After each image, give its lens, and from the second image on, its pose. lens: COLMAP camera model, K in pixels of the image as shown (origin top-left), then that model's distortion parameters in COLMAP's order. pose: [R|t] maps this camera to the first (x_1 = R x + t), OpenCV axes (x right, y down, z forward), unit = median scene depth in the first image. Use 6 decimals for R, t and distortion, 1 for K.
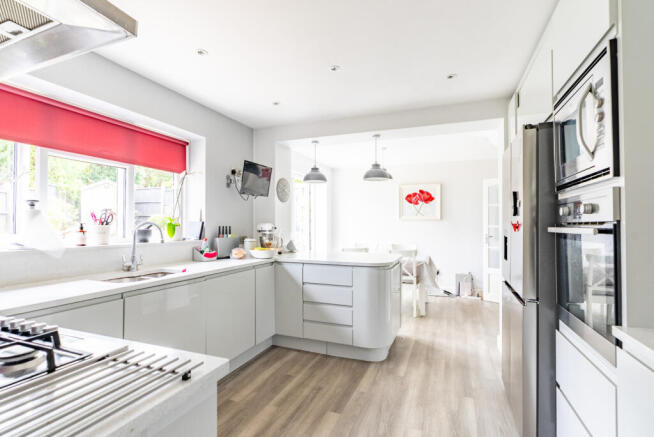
lens RADIAL K [[312.7, 0, 327.0], [0, 312.7, 218.5], [0, 0, 1]] dist [-0.000657, 0.000510]
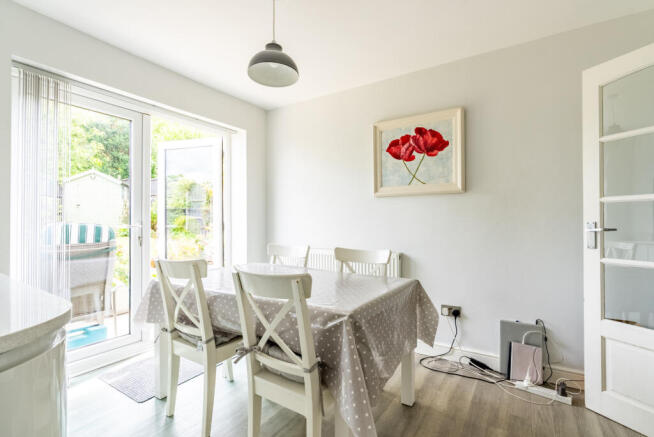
lens RADIAL K [[297.7, 0, 327.0], [0, 297.7, 218.5], [0, 0, 1]] dist [0.001552, 0.000544]
pose [[0.979606, 0.000837, -0.200927, 0.262783], [0.000560, 0.999976, 0.006899, 0.038240], [0.200928, -0.006871, 0.979582, 0.563117]]
